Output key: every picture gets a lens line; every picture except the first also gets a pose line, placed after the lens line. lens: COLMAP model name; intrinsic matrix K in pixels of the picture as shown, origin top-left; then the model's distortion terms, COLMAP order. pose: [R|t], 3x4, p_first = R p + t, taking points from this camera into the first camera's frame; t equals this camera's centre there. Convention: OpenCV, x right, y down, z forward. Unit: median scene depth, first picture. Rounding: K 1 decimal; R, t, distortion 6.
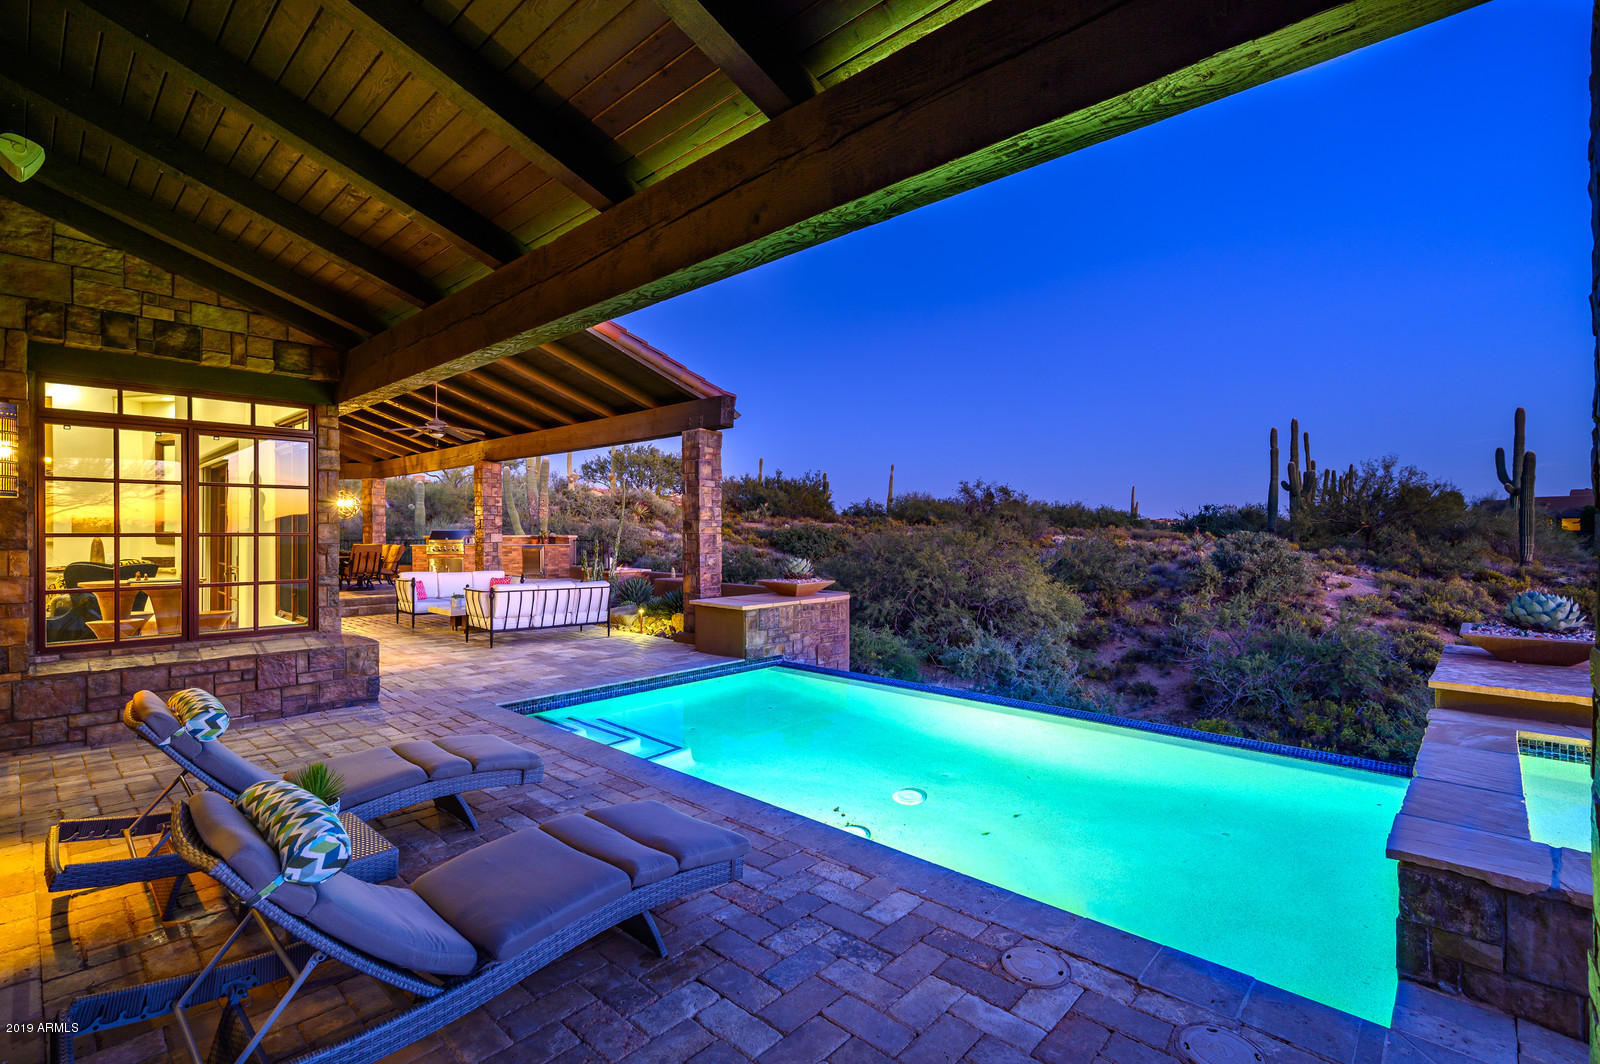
lens RADIAL K [[717.0, 0, 778.6], [0, 717.0, 531.4], [0, 0, 1]] dist [-0.002163, 0.000217]
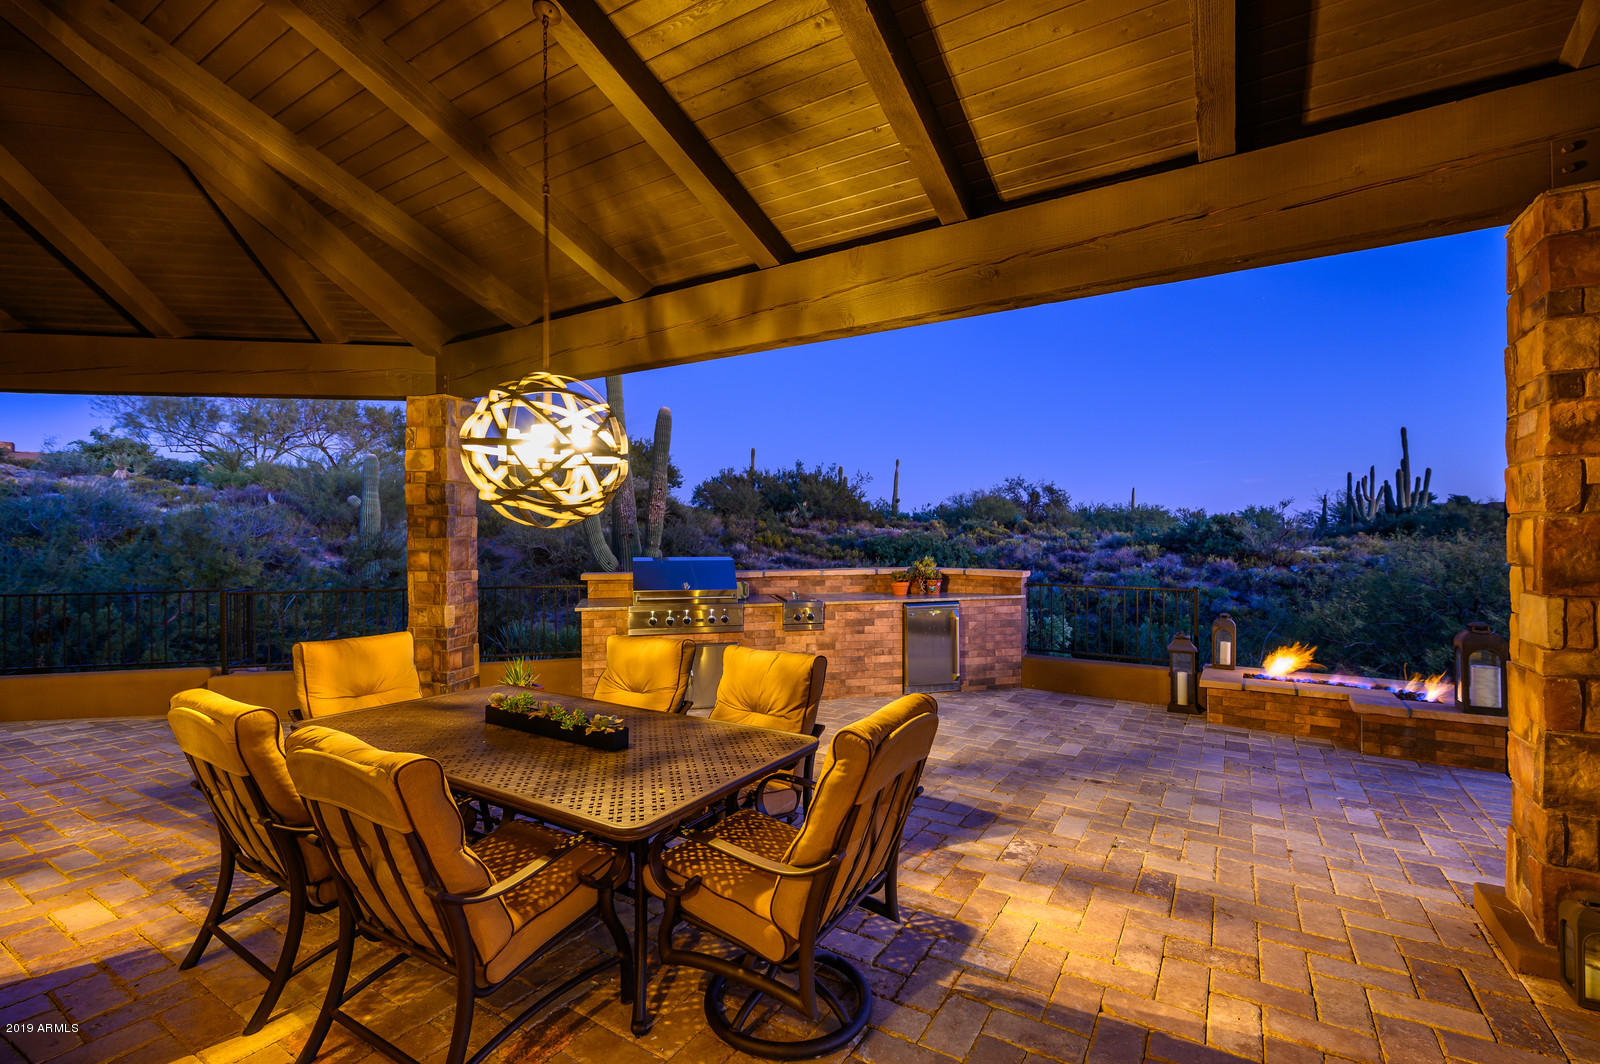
lens RADIAL K [[717.0, 0, 789.3], [0, 717.0, 535.9], [0, 0, 1]] dist [-0.002163, 0.000217]
pose [[0.980879, -0.003043, 0.194597, -0.926885], [0.002681, 0.999994, 0.002128, -0.025267], [-0.194603, -0.001566, 0.980881, 1.289874]]
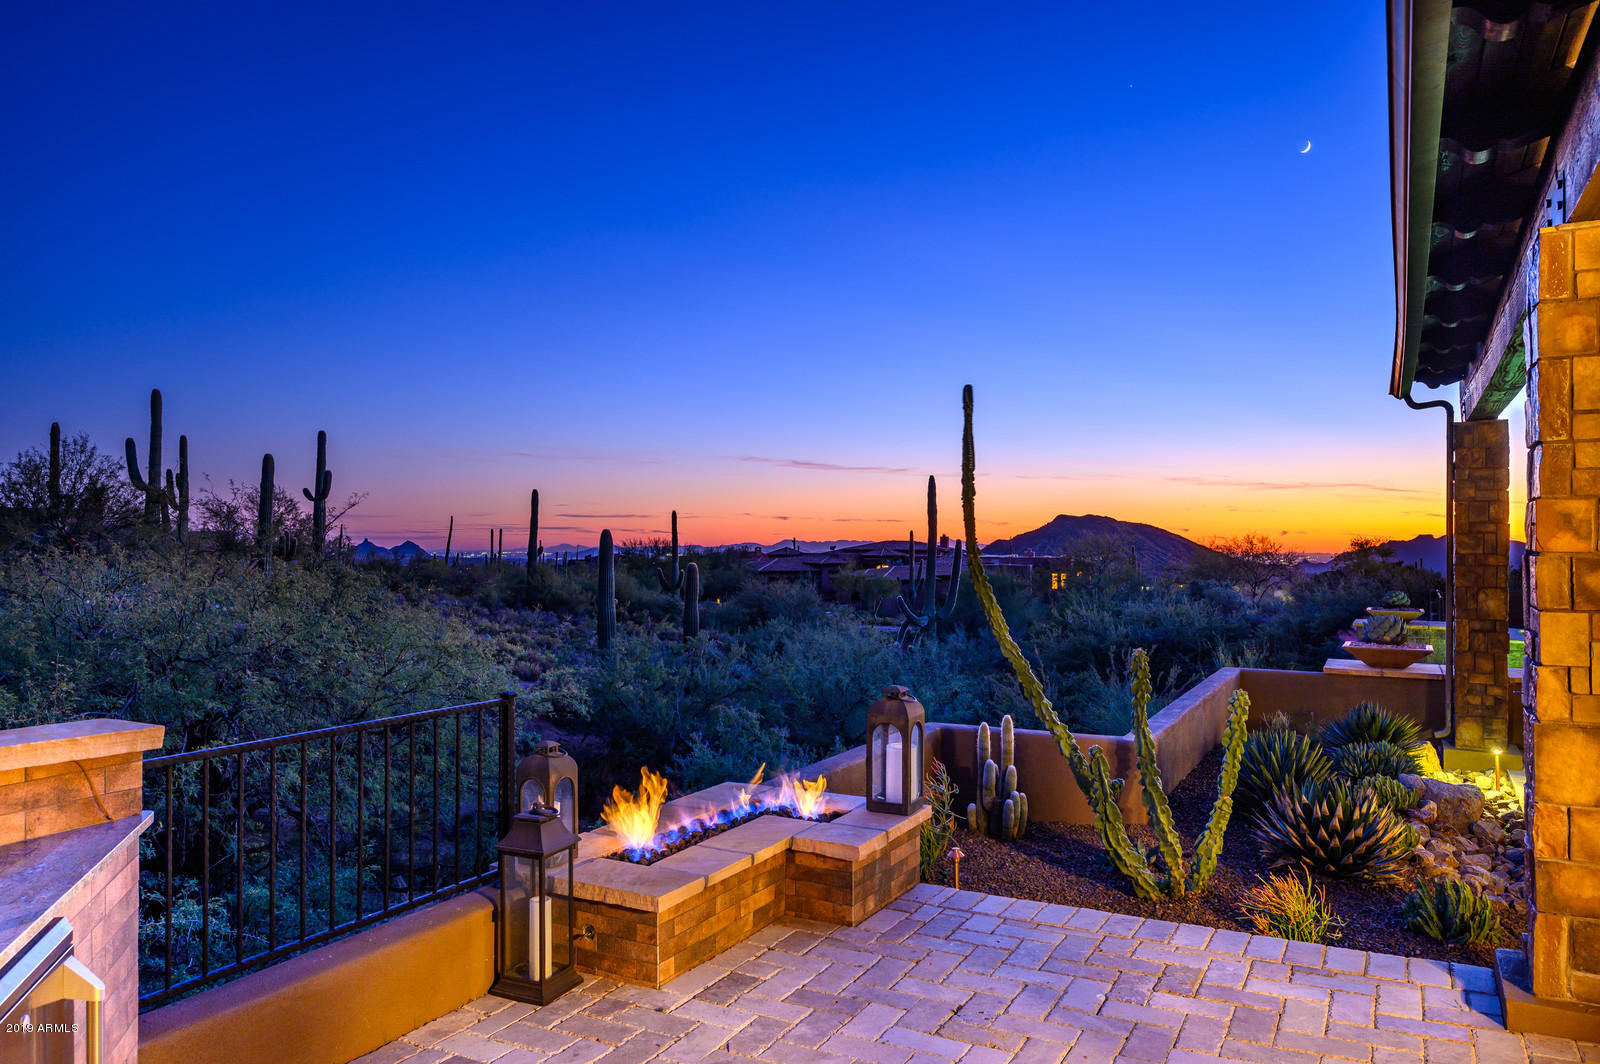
lens RADIAL K [[1099.5, 0, 792.9], [0, 1099.5, 531.3], [0, 0, 1]] dist [-0.007391, 0.007574]
pose [[-0.255225, 0.005218, 0.966868, -0.893336], [-0.001551, 0.999982, -0.005807, -0.039508], [-0.966881, -0.002982, -0.255212, 1.844226]]
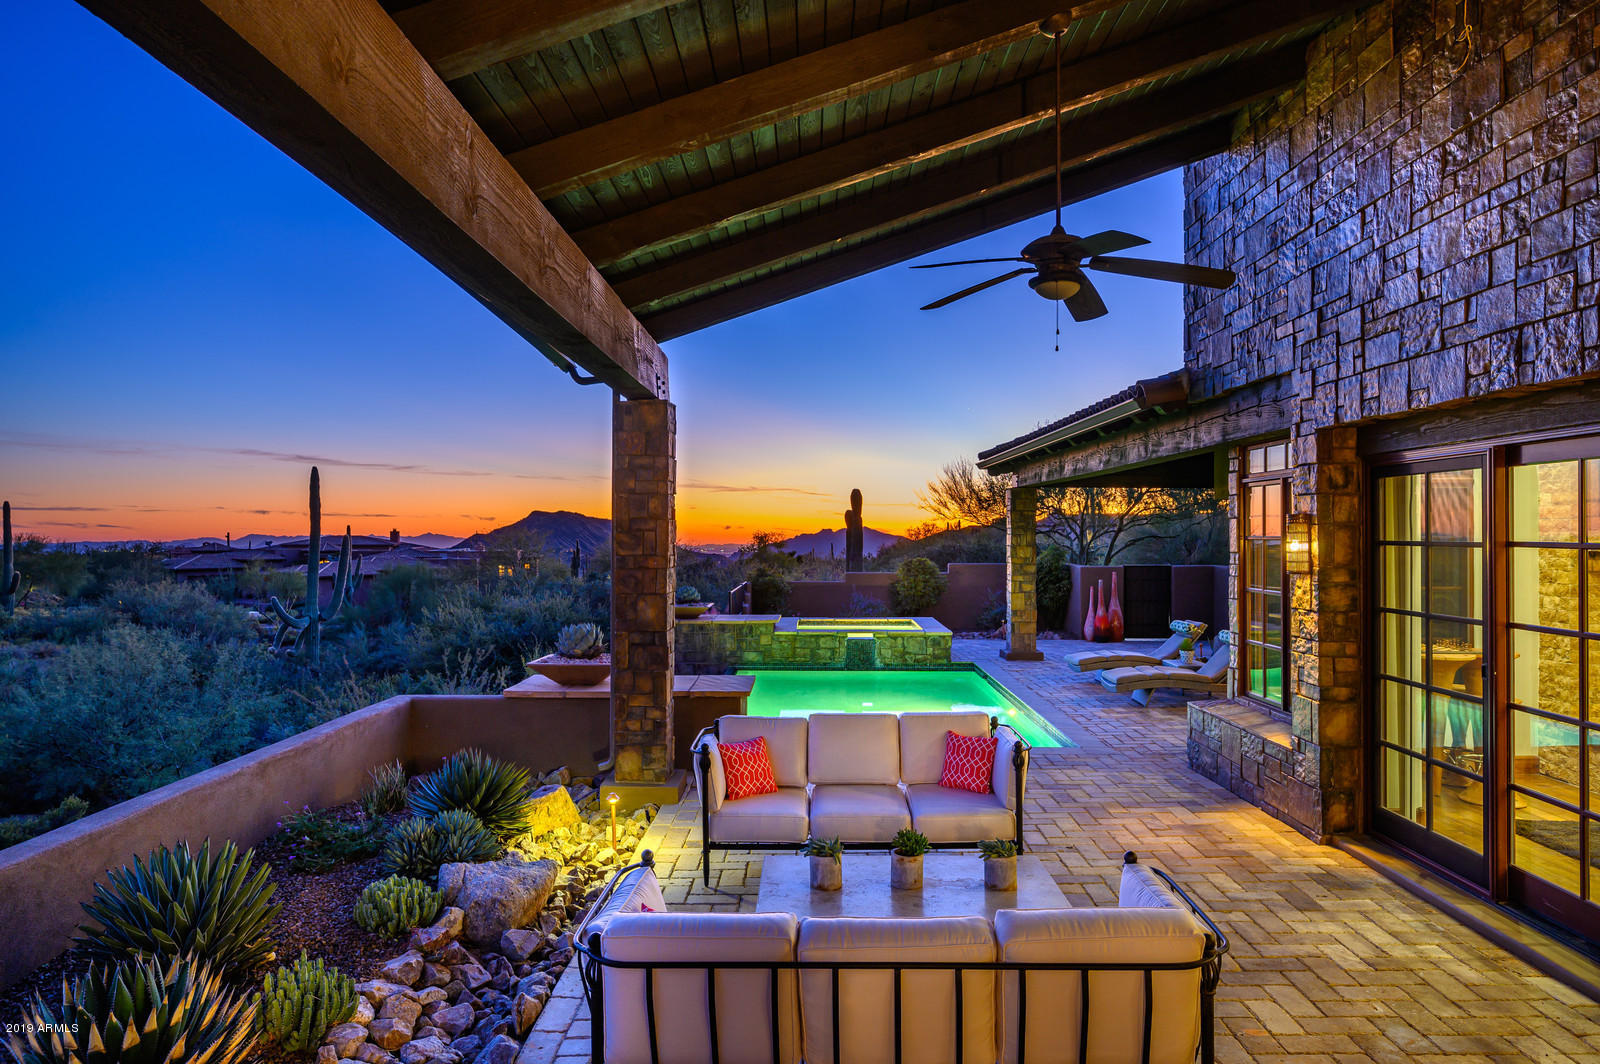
lens RADIAL K [[1007.8, 0, 791.2], [0, 1007.8, 528.4], [0, 0, 1]] dist [-0.003302, 0.003829]
pose [[-0.674553, 0.002532, 0.738222, -0.754473], [-0.000247, 0.999993, -0.003656, -0.043486], [-0.738226, -0.002648, -0.674548, 1.447372]]
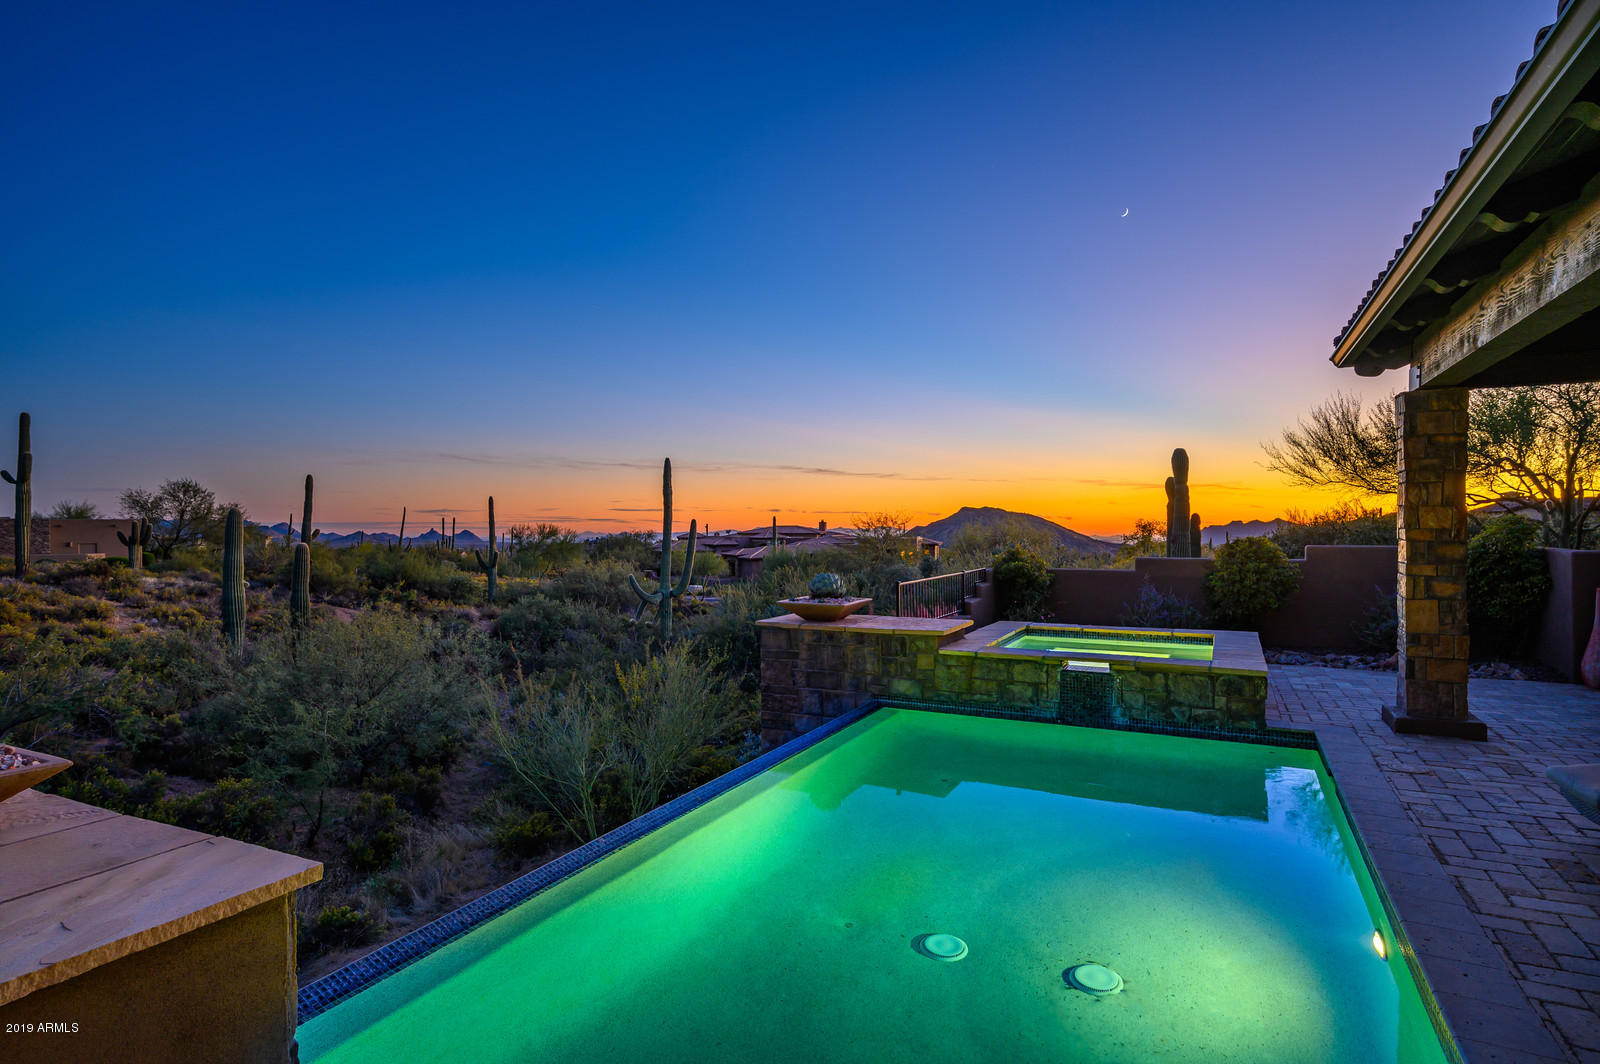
lens RADIAL K [[841.7, 0, 807.7], [0, 841.7, 524.8], [0, 0, 1]] dist [0.006526, -0.001734]
pose [[-0.298408, 0.002313, 0.954436, -0.320159], [0.004311, 0.999990, -0.001075, -0.008380], [-0.954429, 0.003794, -0.298415, 0.781978]]
